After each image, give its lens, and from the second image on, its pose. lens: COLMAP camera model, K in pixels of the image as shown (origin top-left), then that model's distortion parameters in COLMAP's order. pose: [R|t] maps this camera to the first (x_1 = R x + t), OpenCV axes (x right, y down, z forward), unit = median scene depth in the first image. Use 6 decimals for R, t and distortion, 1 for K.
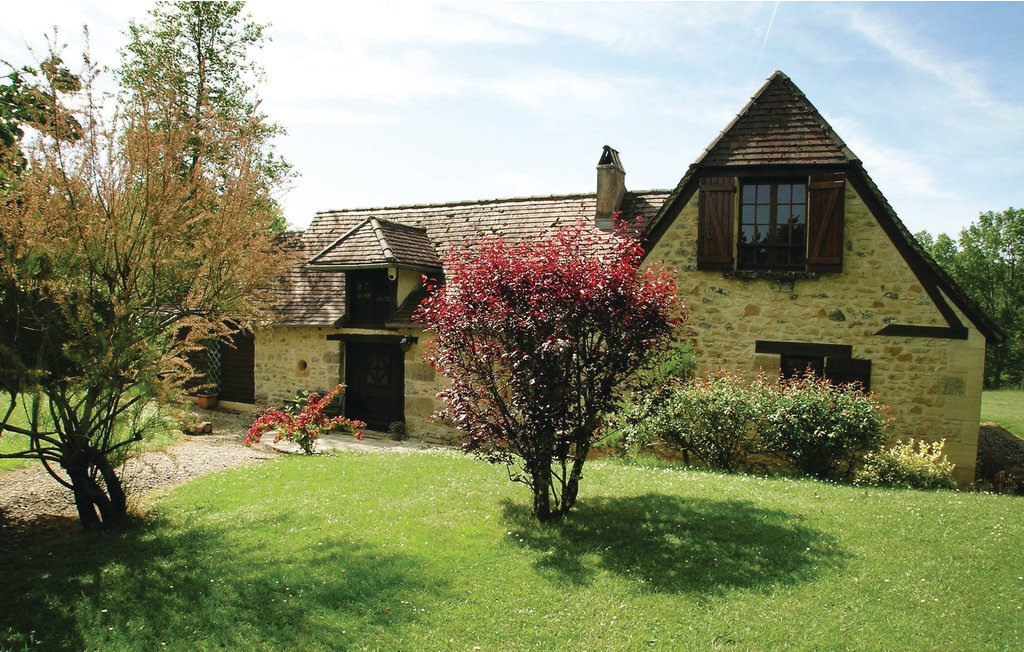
lens RADIAL K [[737.3, 0, 482.6], [0, 737.3, 328.6], [0, 0, 1]] dist [-0.152398, 0.006054]
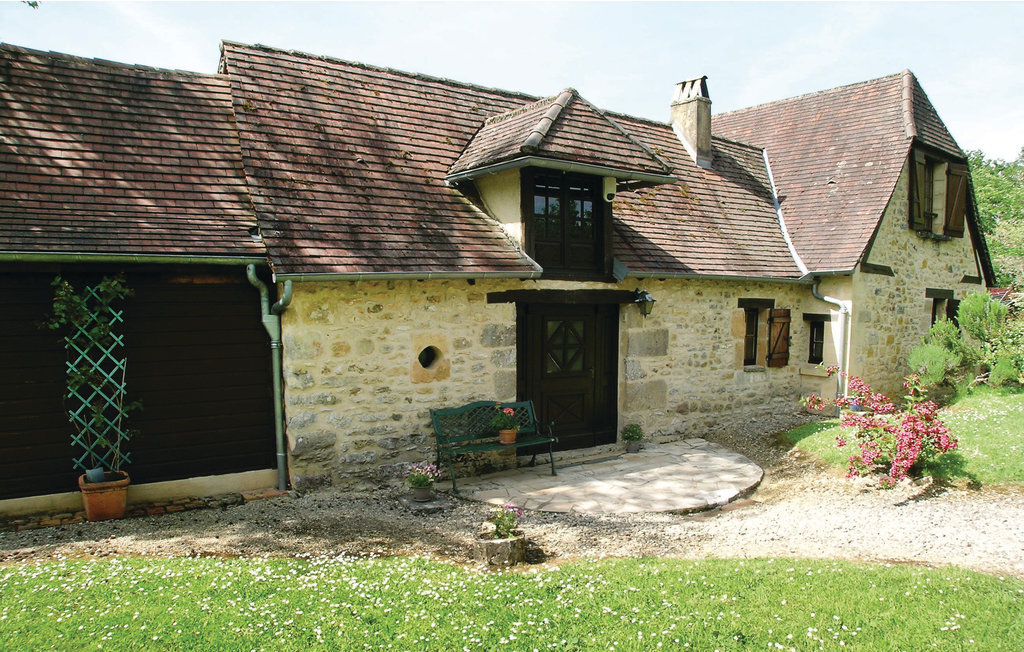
lens RADIAL K [[737.3, 0, 482.6], [0, 737.3, 328.6], [0, 0, 1]] dist [-0.152398, 0.006054]
pose [[0.436293, -0.092775, 0.895009, -0.680550], [-0.012208, 0.993969, 0.108983, -0.022664], [-0.899722, -0.058475, 0.432529, 0.781193]]
